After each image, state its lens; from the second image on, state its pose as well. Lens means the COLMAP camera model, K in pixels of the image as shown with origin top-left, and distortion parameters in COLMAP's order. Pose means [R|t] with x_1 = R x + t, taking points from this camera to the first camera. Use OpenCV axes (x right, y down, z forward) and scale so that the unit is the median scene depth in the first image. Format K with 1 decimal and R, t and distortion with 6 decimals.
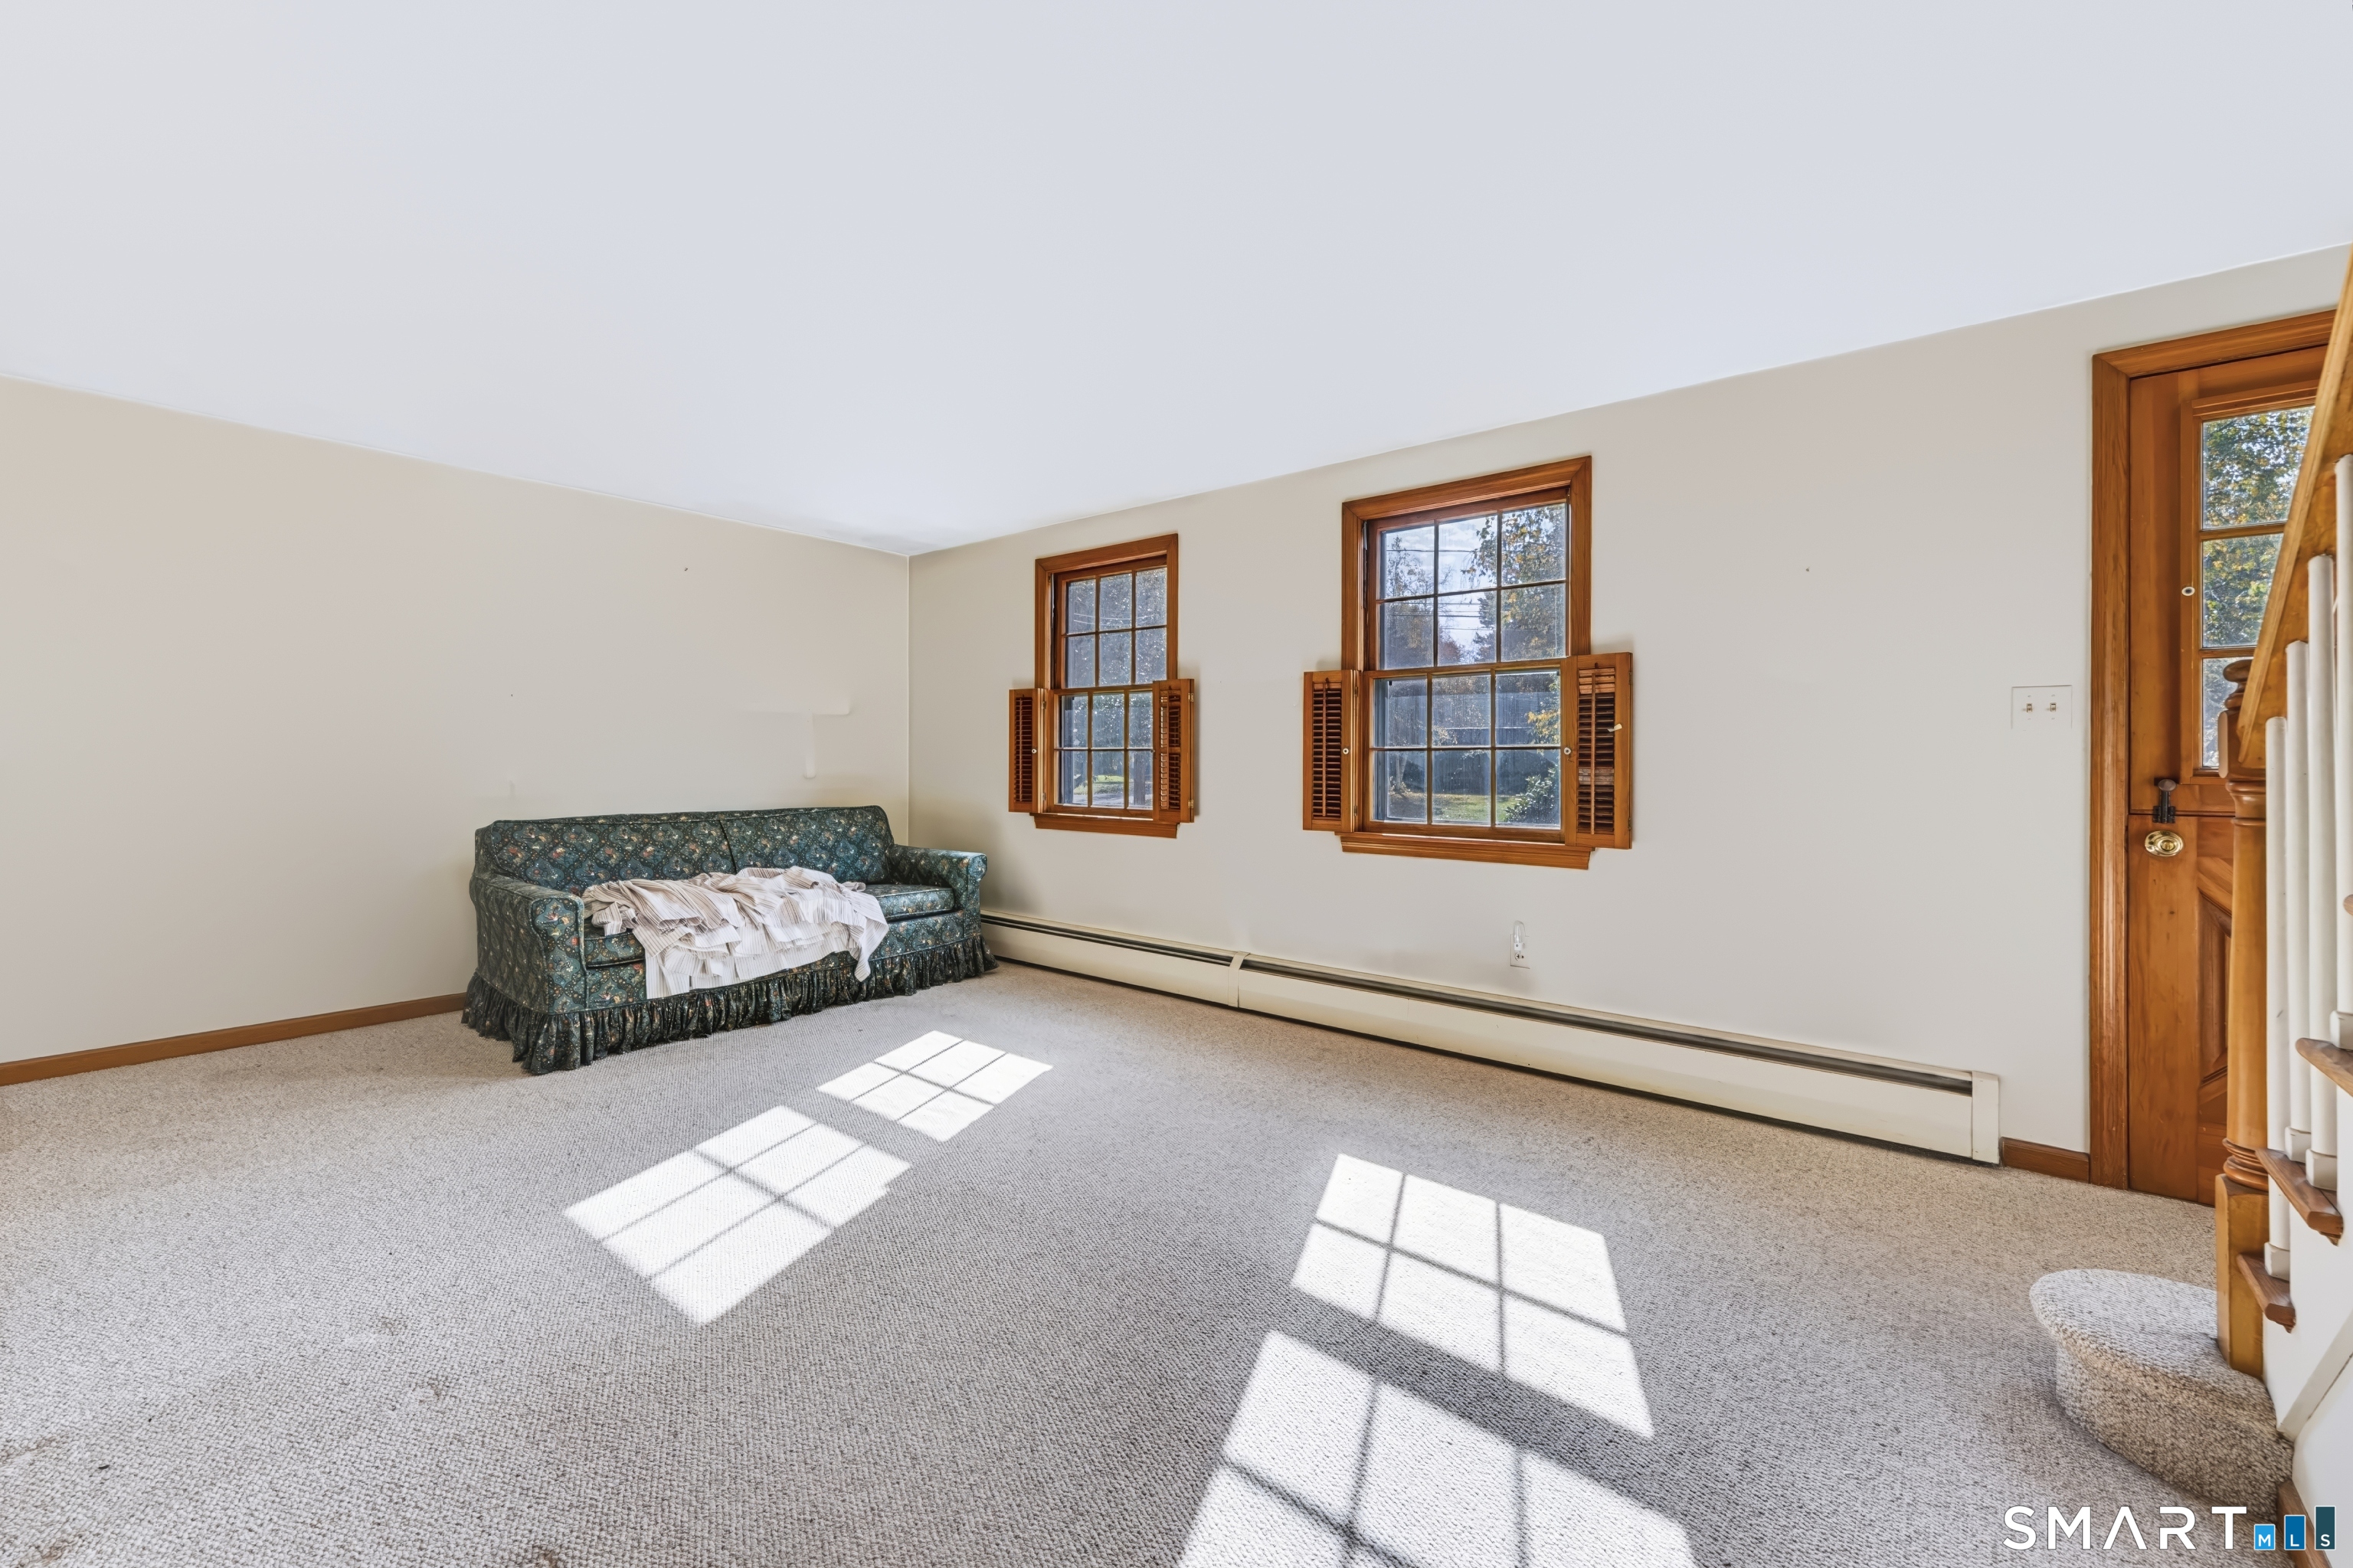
lens RADIAL K [[944.5, 0, 1176.5], [0, 944.5, 784.0], [0, 0, 1]] dist [-0.027543, -0.000006]
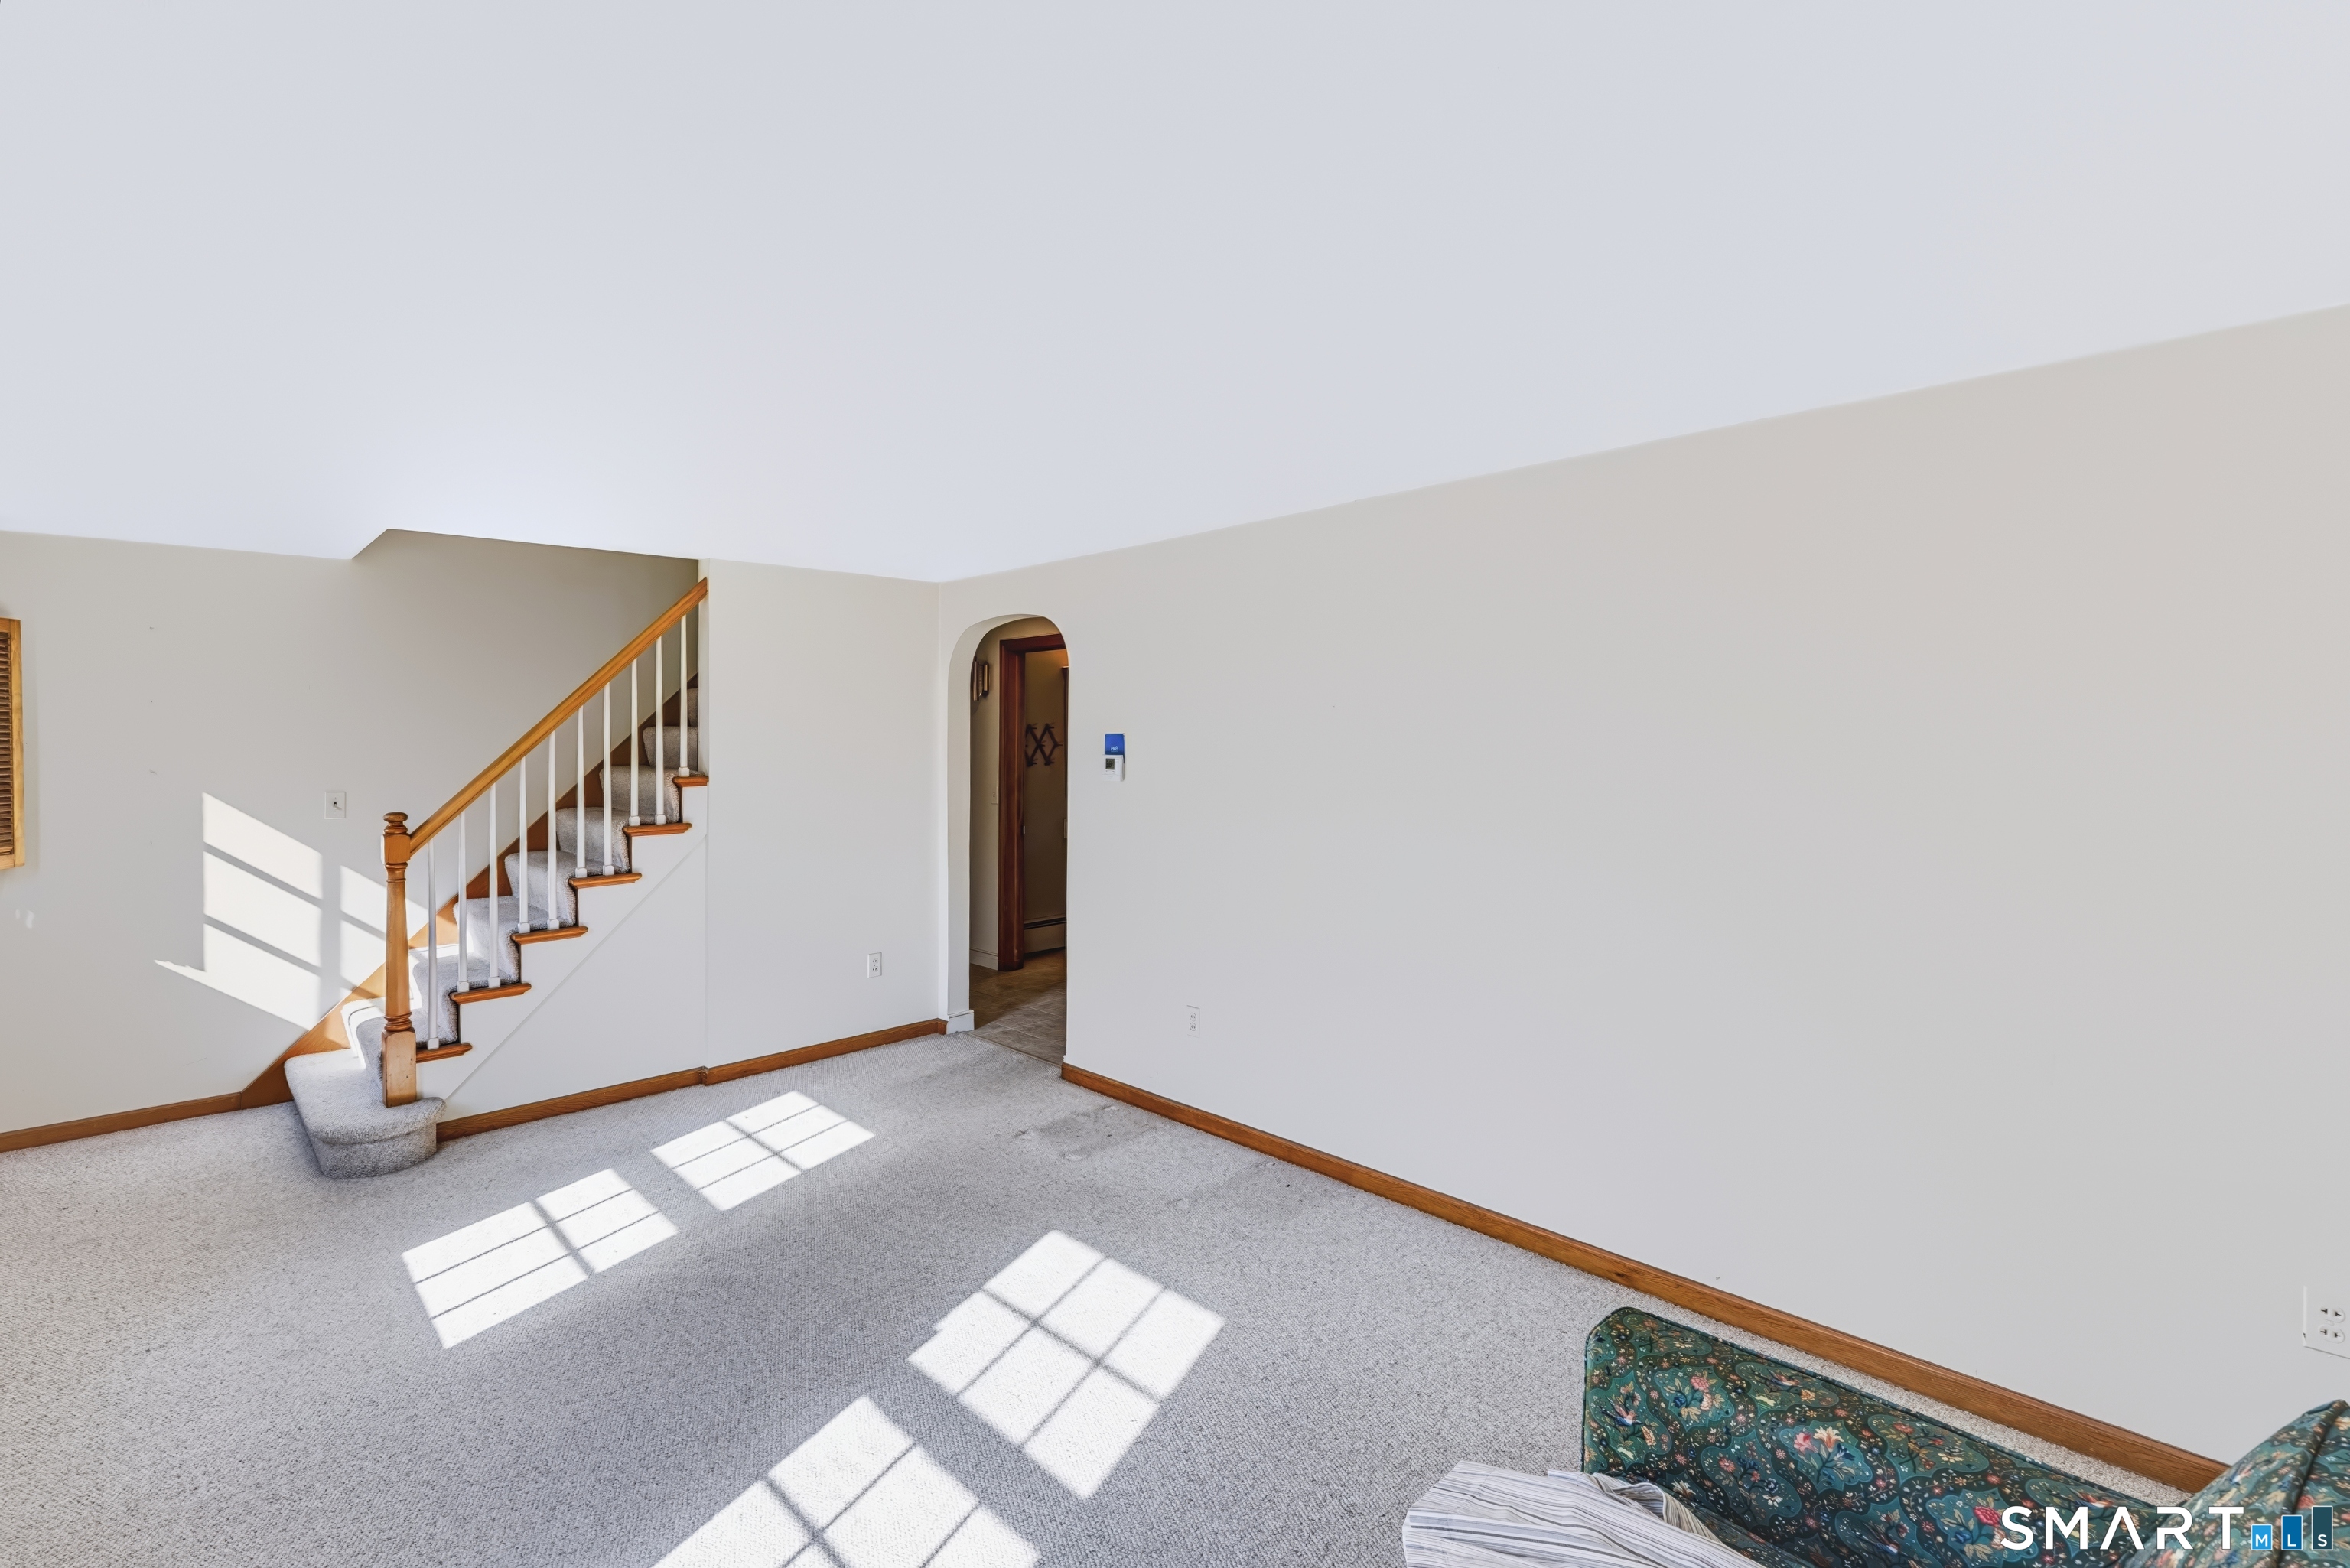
lens RADIAL K [[1092.9, 0, 1173.7], [0, 1092.9, 754.1], [0, 0, 1]] dist [0.031158, 0.000223]
pose [[-0.993332, -0.010699, 0.114791, -0.536425], [-0.005873, 0.999088, 0.042301, -0.193581], [-0.115139, 0.041345, -0.992489, 1.640850]]
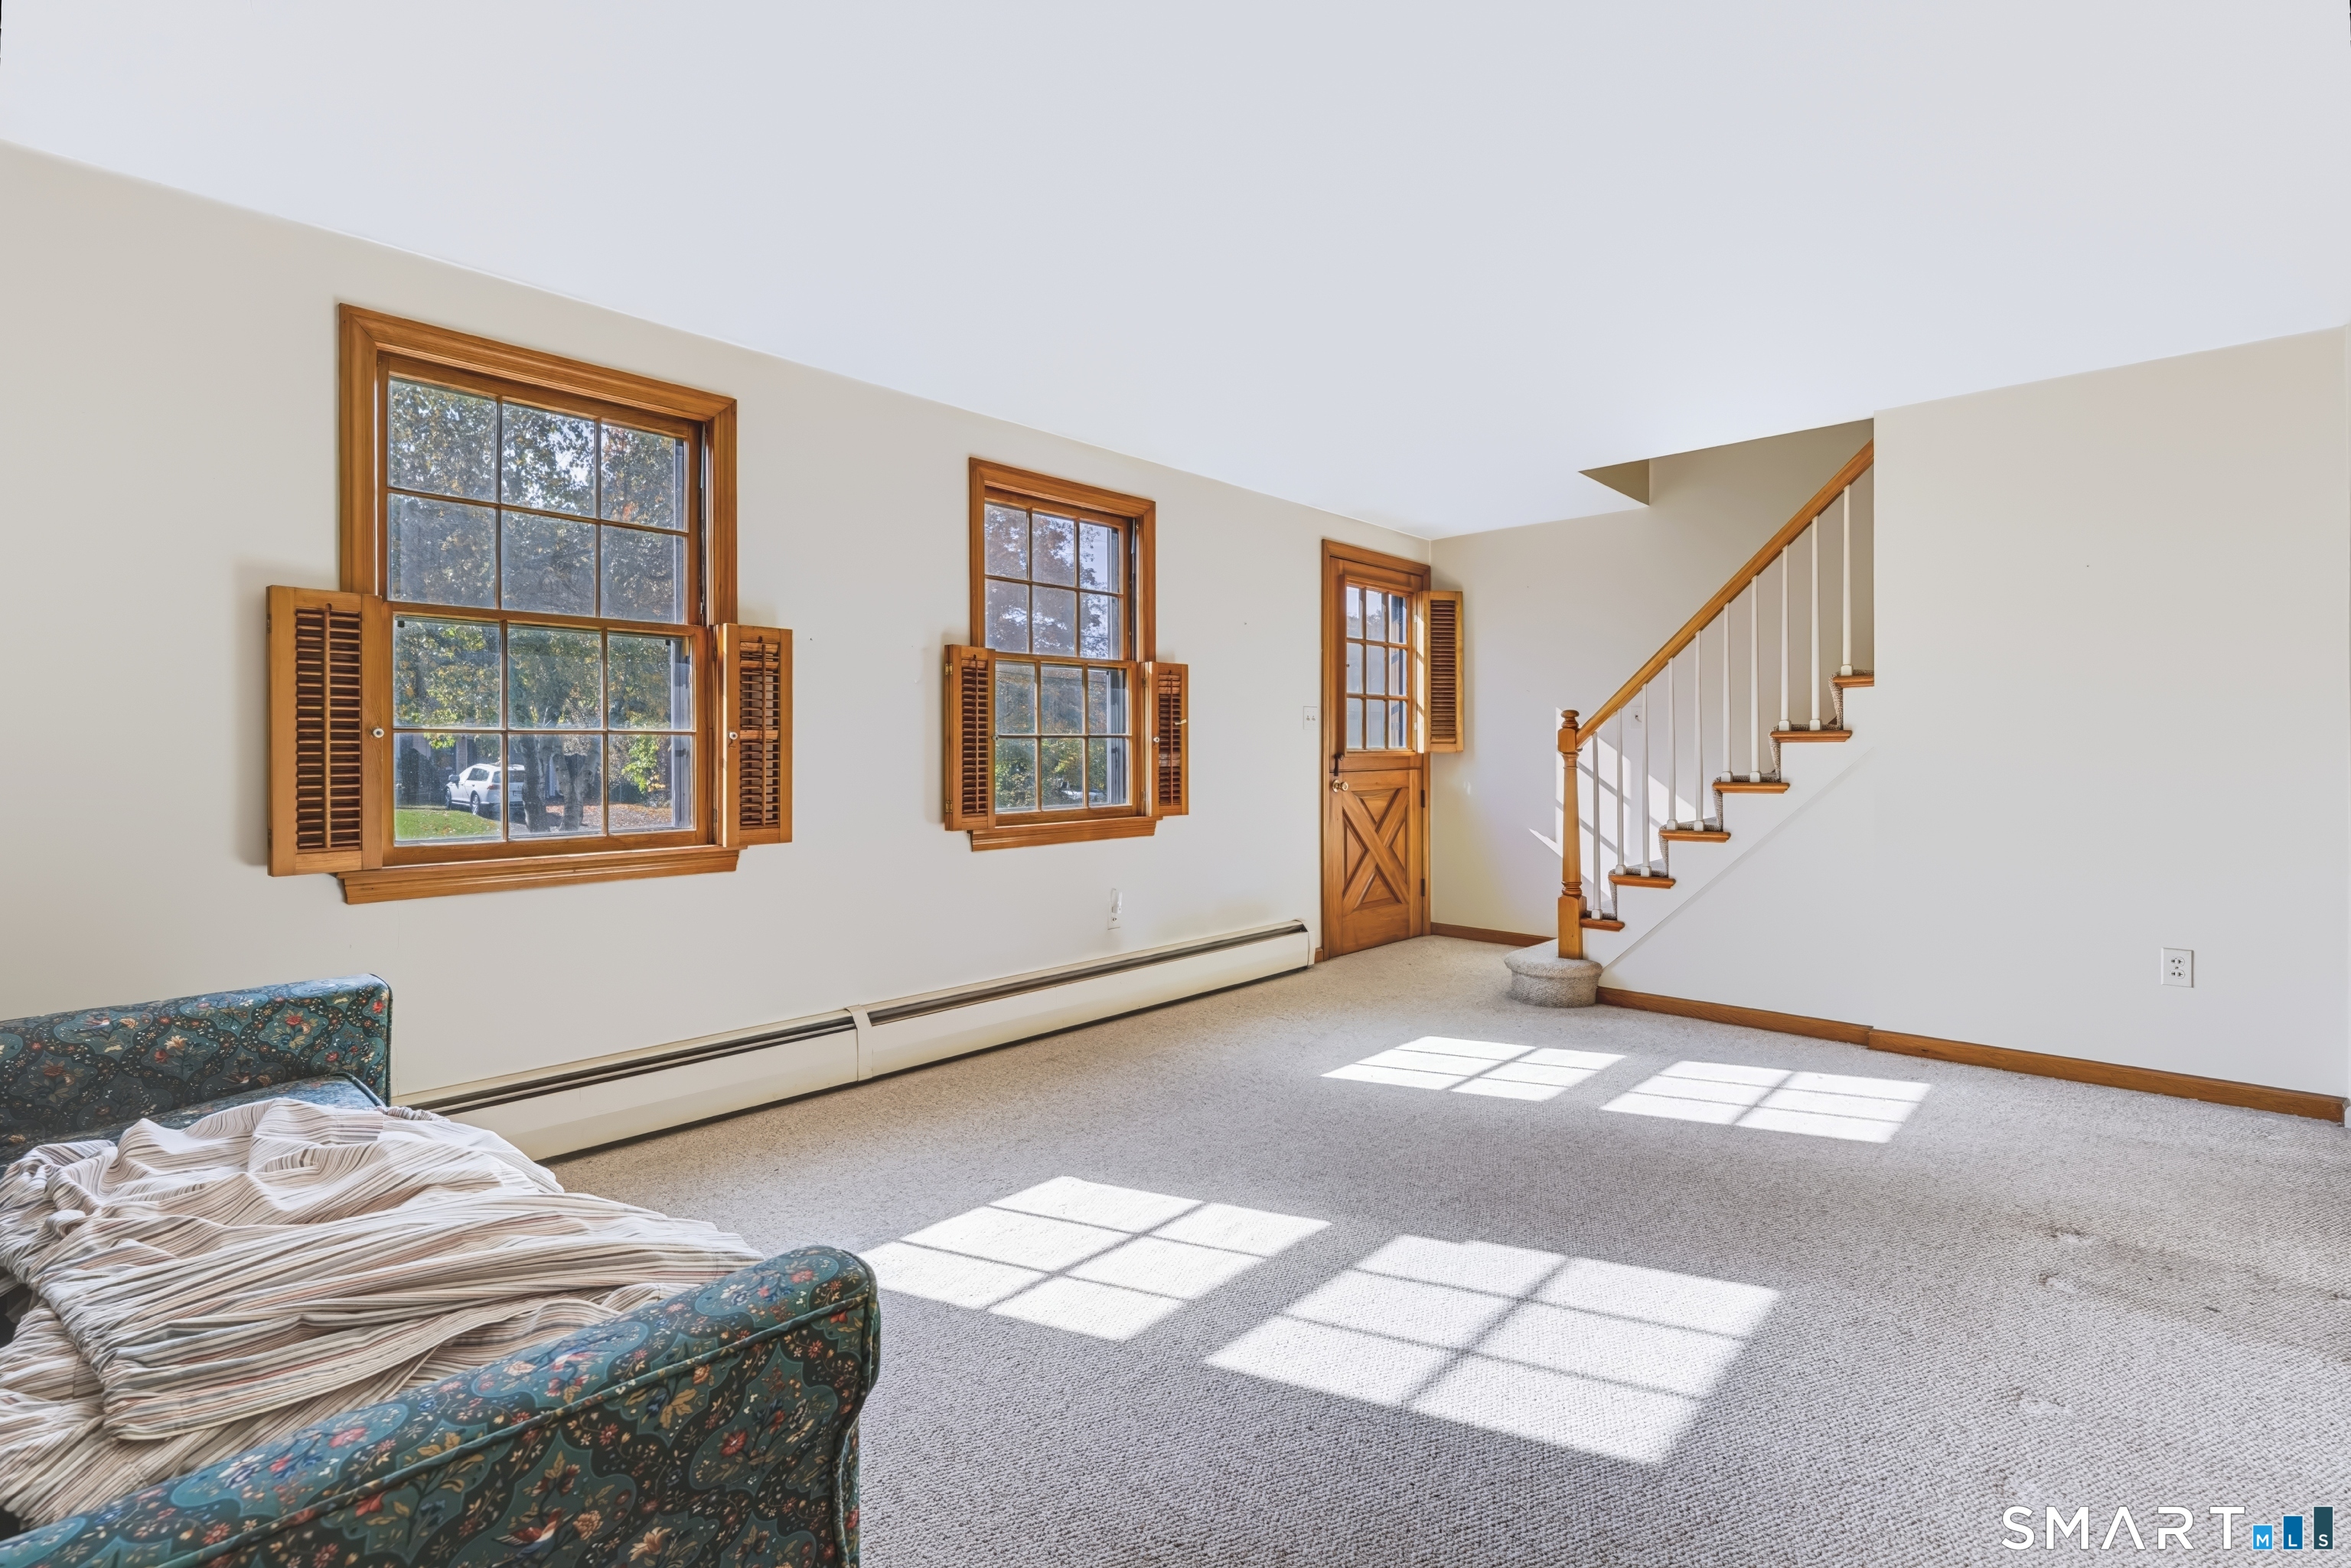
lens RADIAL K [[1093.4, 0, 1174.2], [0, 1093.4, 754.1], [0, 0, 1]] dist [0.031158, 0.000223]
pose [[0.051134, -0.011313, 0.998628, -1.029142], [0.023078, 0.999682, 0.010143, -0.030988], [-0.998425, 0.022528, 0.051379, 0.923559]]
